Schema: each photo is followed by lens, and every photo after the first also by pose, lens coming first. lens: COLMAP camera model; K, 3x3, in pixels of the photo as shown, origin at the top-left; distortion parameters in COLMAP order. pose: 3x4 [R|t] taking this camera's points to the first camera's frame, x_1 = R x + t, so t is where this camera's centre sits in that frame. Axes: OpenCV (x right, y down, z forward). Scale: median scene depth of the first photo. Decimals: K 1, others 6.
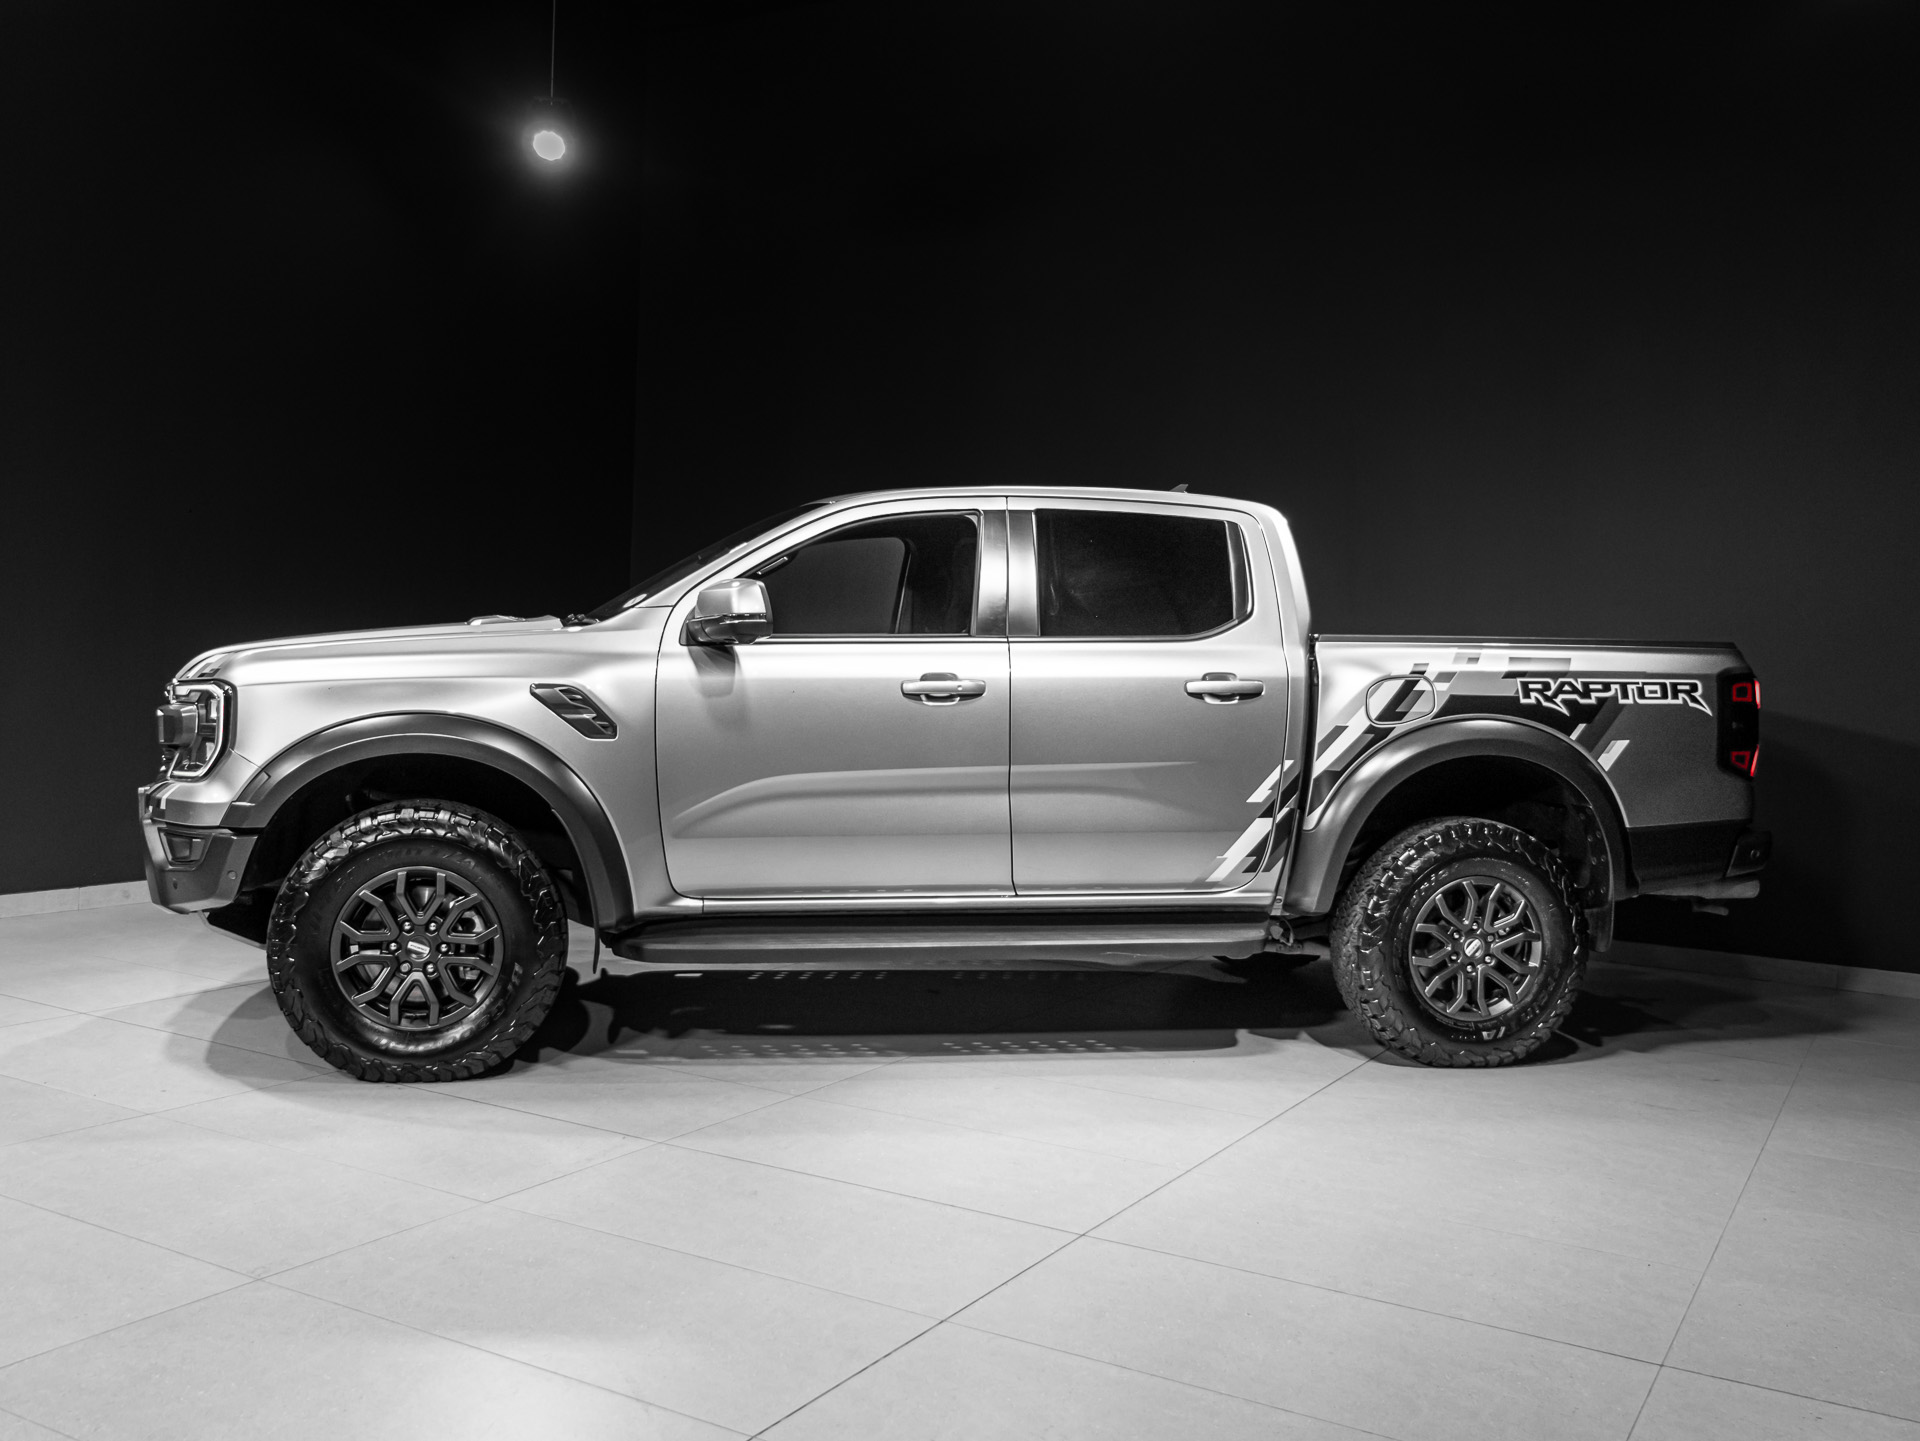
lens RADIAL K [[1756.9, 0, 959.9], [0, 1756.9, 731.8], [0, 0, 1]] dist [0.014163, 0.002101]
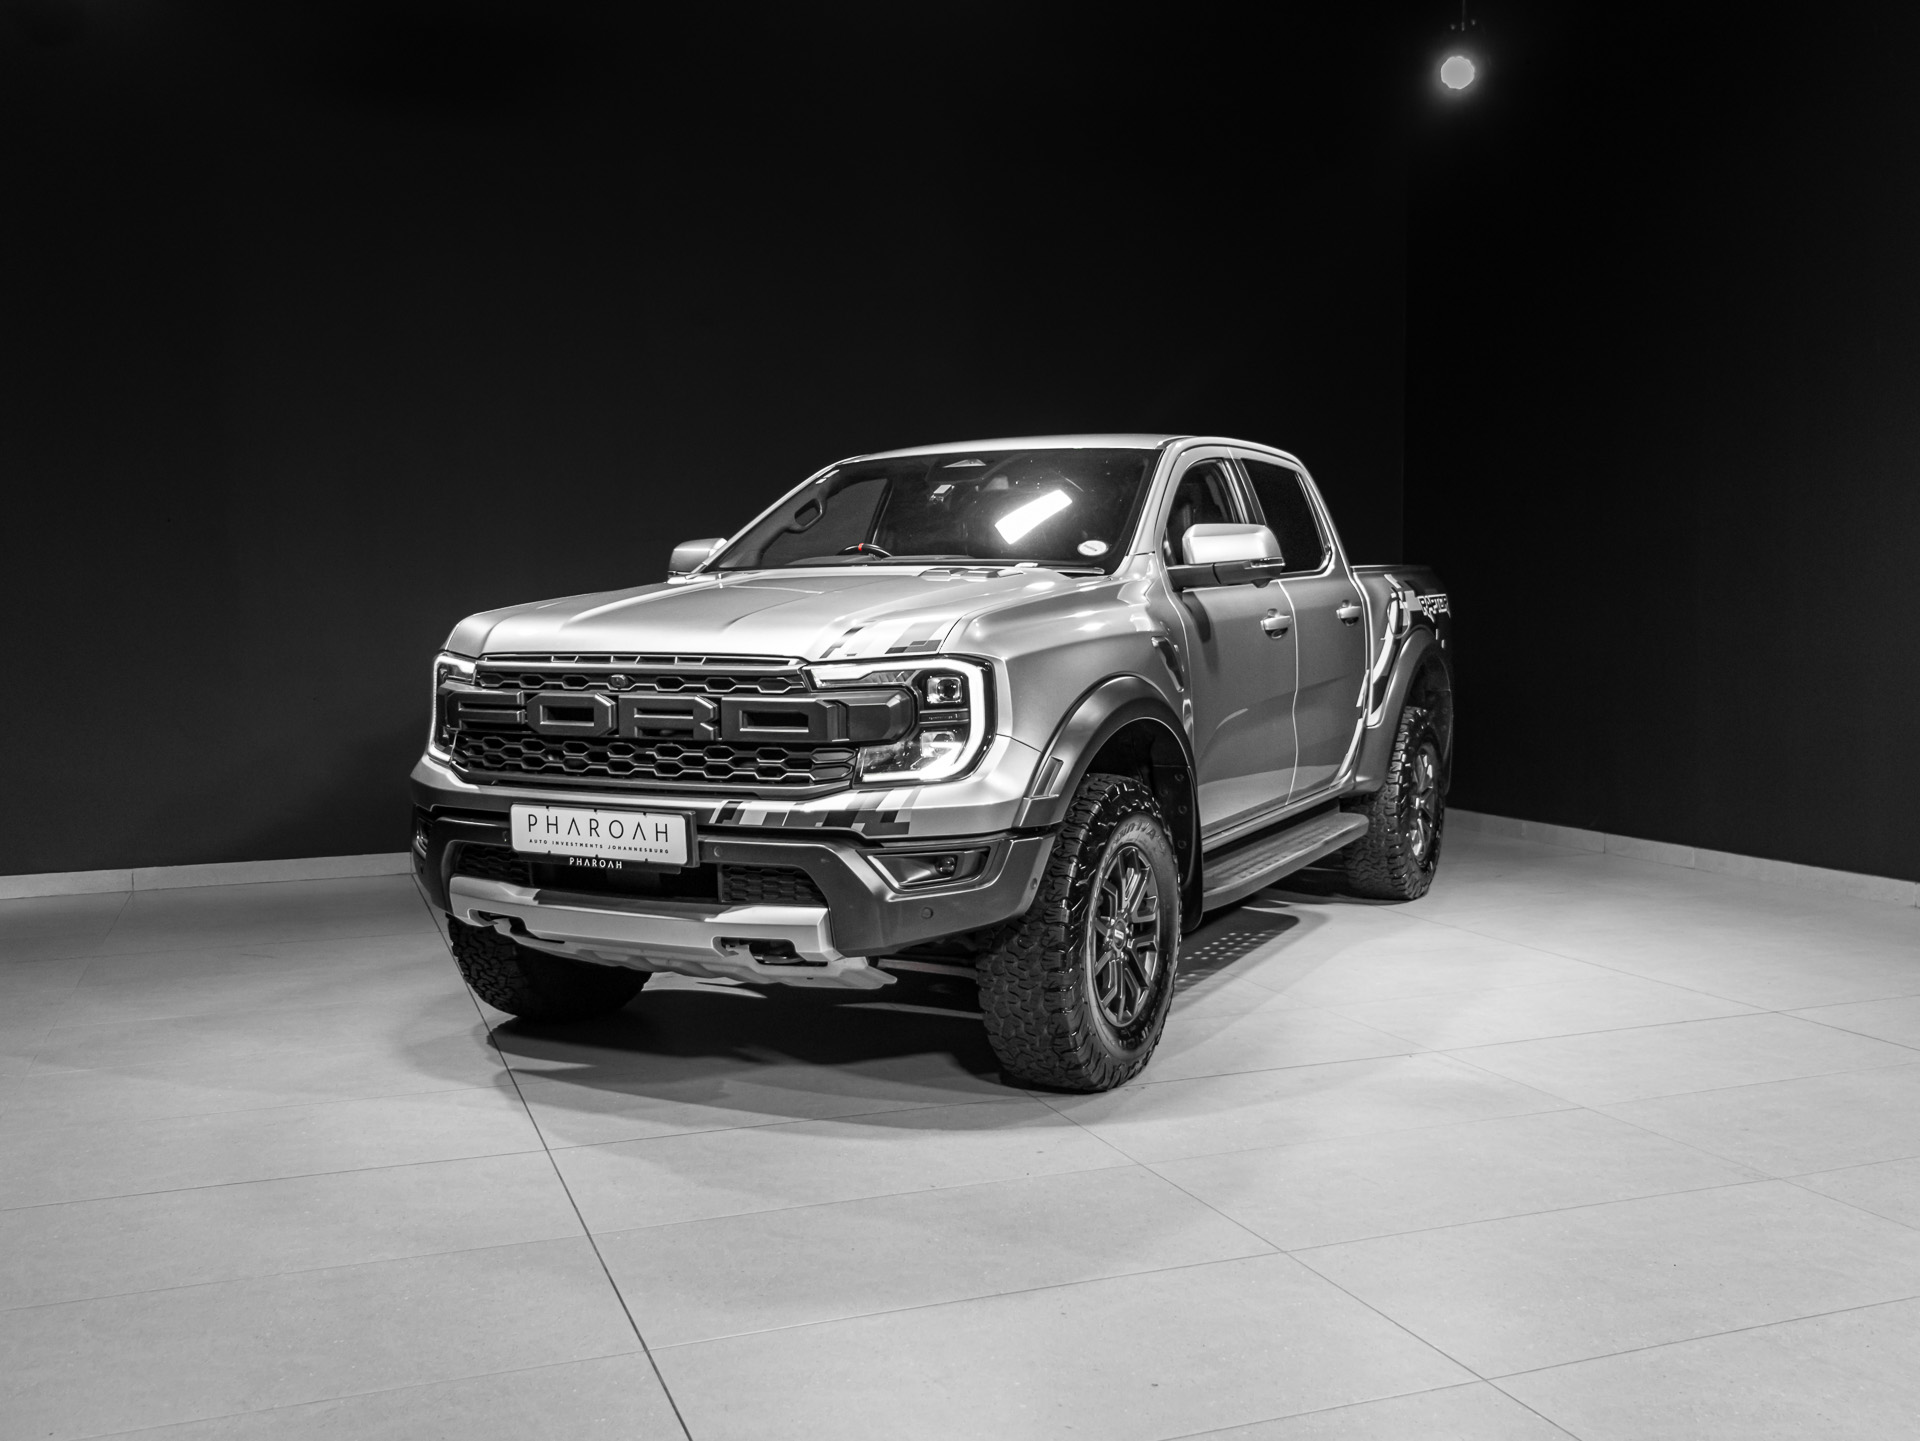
lens RADIAL K [[1797.7, 0, 965.3], [0, 1797.7, 755.8], [0, 0, 1]] dist [0.006385, 0.007475]
pose [[0.623558, -0.105772, 0.774589, -0.960774], [0.070108, 0.994379, 0.079346, -0.043578], [-0.778627, 0.004828, 0.627468, 0.433133]]
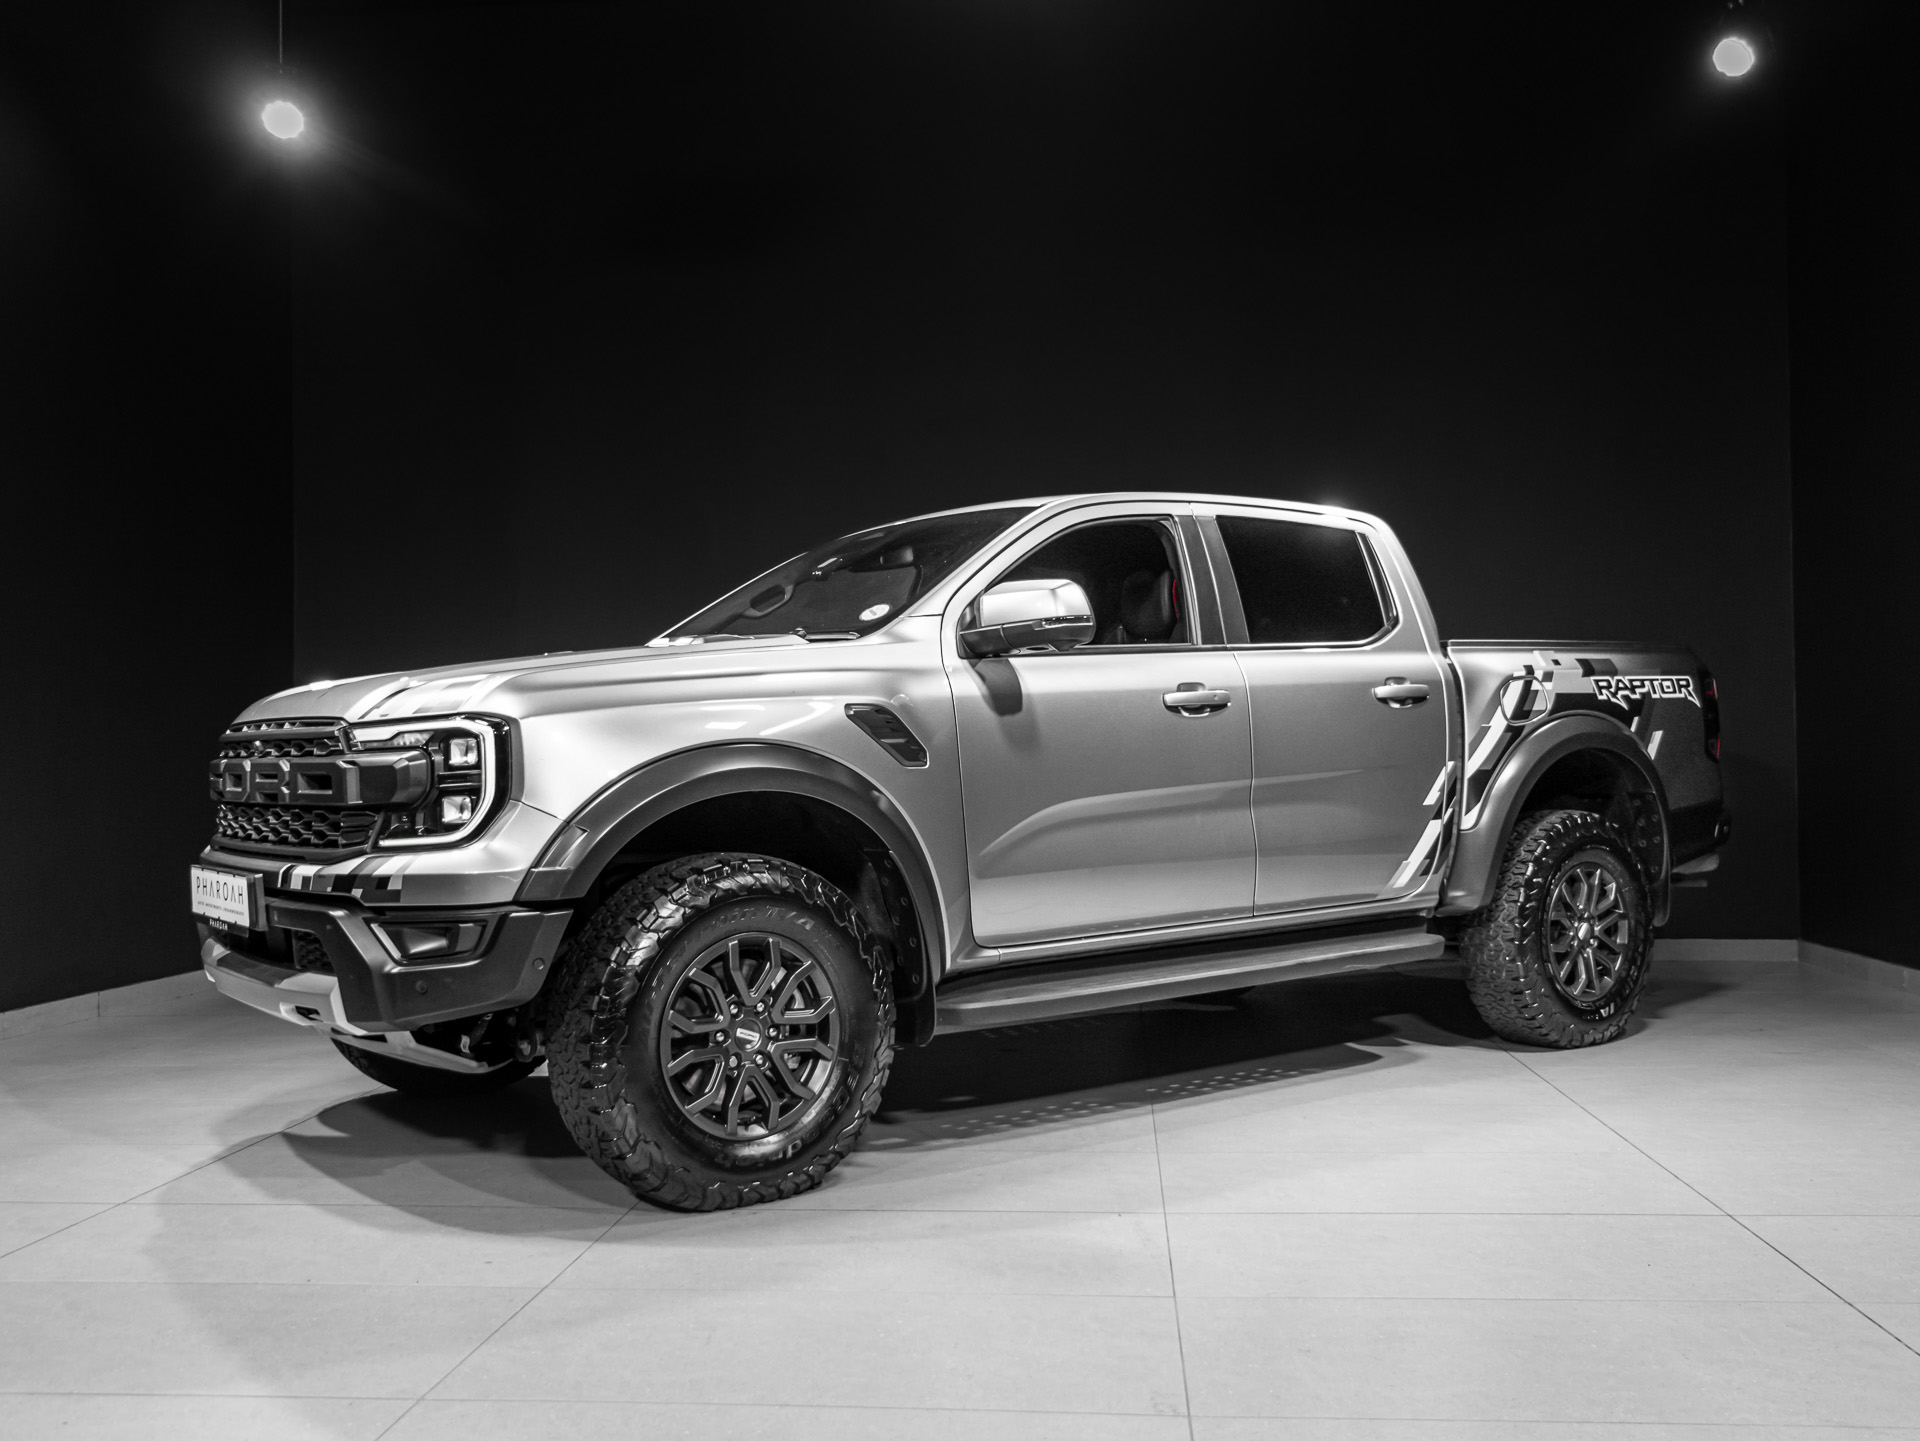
lens RADIAL K [[1756.9, 0, 959.9], [0, 1756.9, 731.8], [0, 0, 1]] dist [0.014163, 0.002101]
pose [[0.901124, -0.043570, 0.431368, -0.506039], [0.068963, 0.996675, -0.043396, 0.023614], [-0.428042, 0.068854, 0.901132, 0.203178]]
